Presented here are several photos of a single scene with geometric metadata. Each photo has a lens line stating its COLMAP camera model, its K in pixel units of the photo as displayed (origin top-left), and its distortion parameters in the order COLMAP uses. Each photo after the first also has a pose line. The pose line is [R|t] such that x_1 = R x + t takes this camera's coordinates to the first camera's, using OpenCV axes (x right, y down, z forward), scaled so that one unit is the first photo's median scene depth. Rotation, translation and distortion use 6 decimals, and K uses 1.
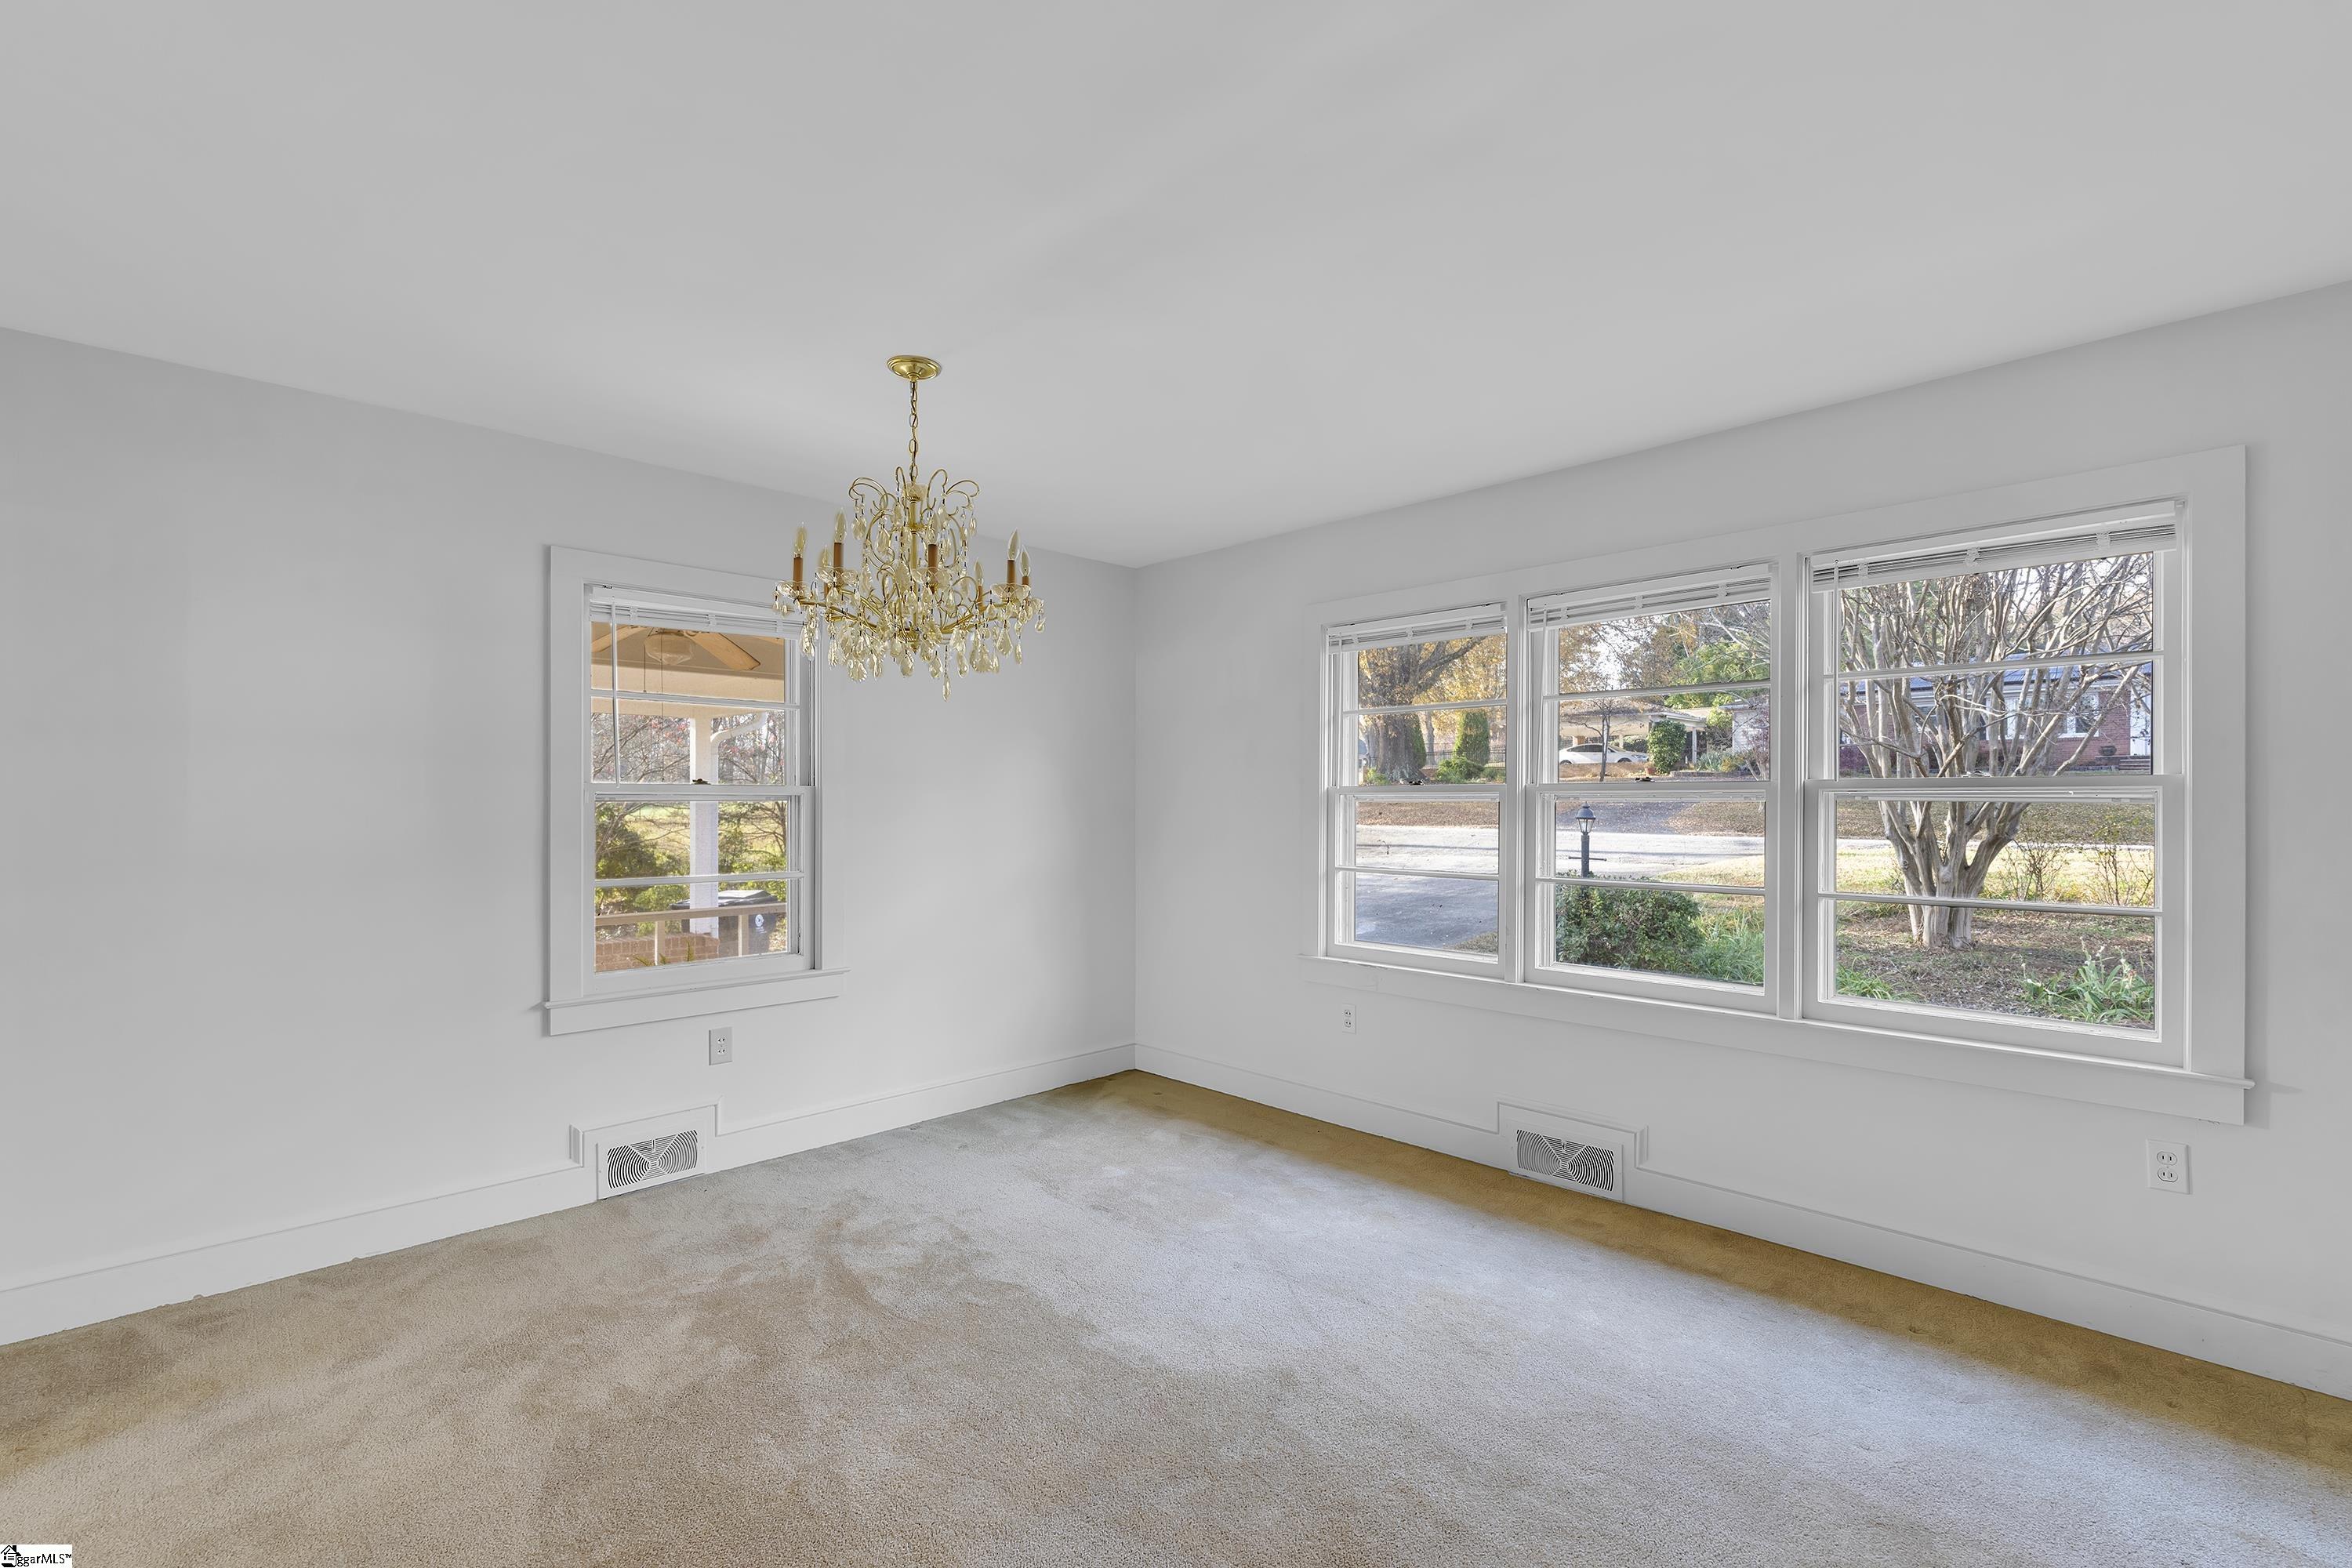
lens RADIAL K [[1032.1, 0, 1157.6], [0, 1032.1, 788.4], [0, 0, 1]] dist [-0.005888, -0.000190]
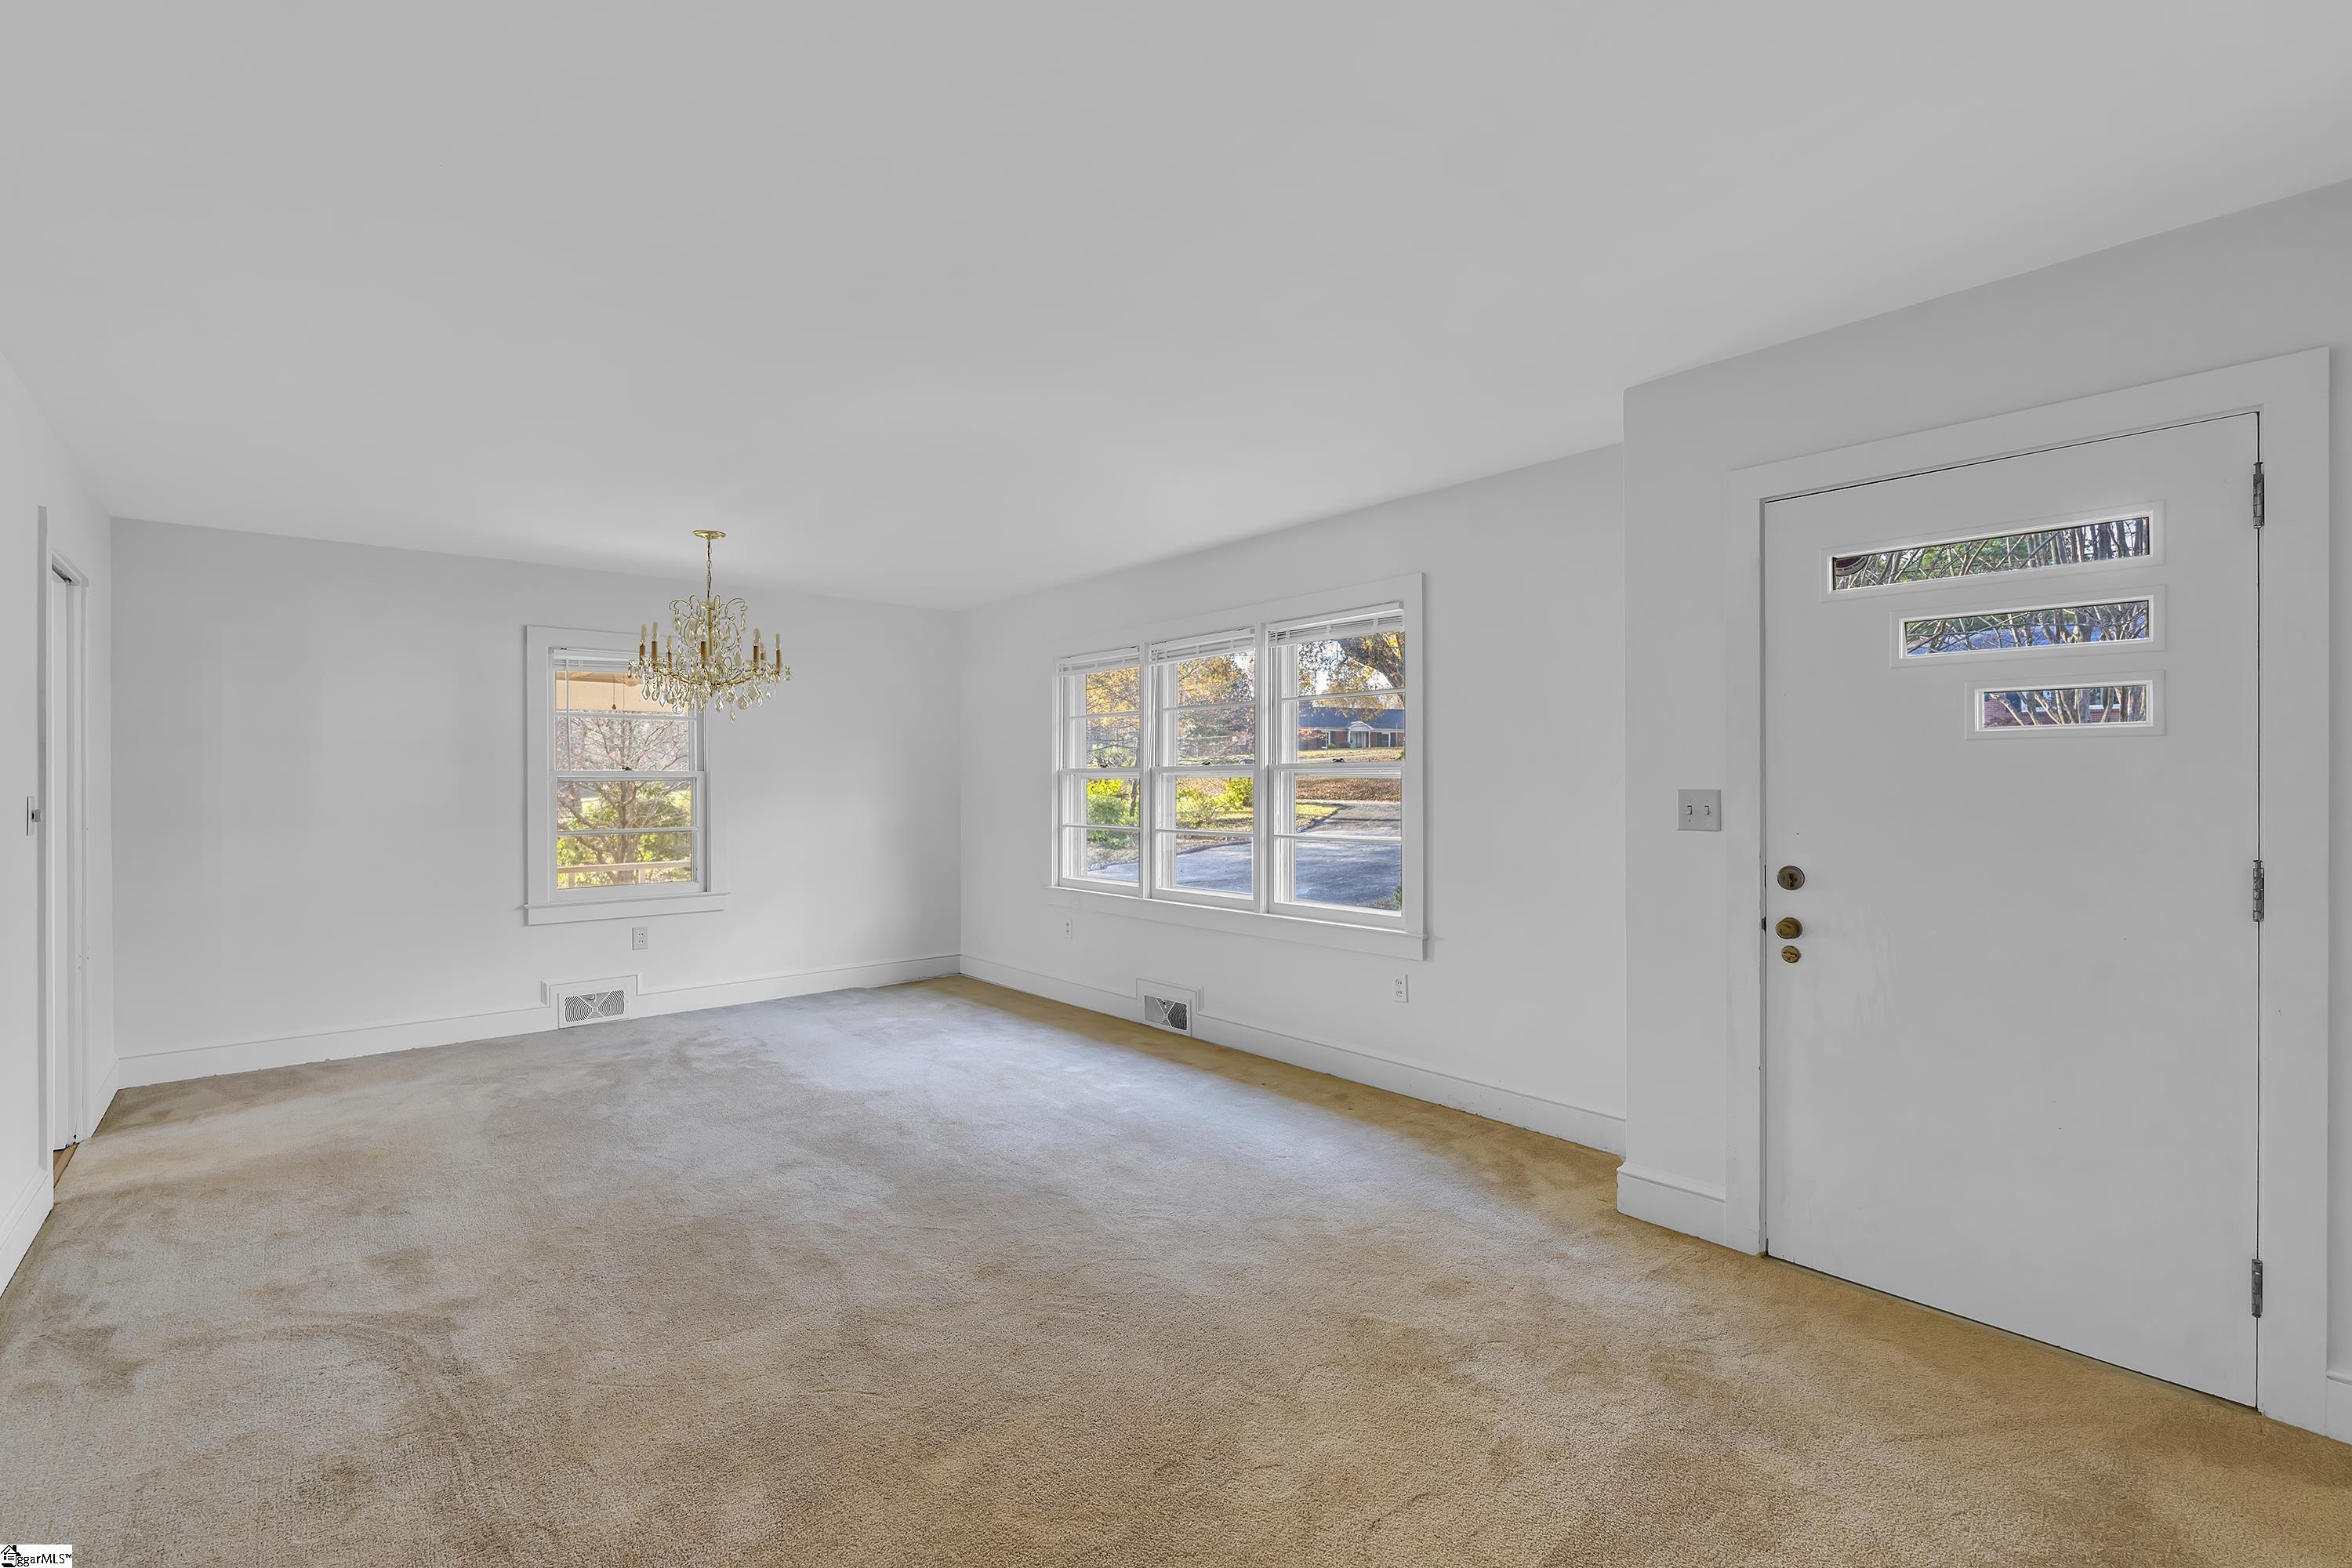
lens RADIAL K [[1063.1, 0, 1173.9], [0, 1063.1, 766.3], [0, 0, 1]] dist [-0.008063, 0.001950]
pose [[0.997730, -0.007053, -0.066968, 0.539991], [0.007087, 0.999975, 0.000276, -0.005972], [0.066965, -0.000750, 0.997755, -0.603193]]
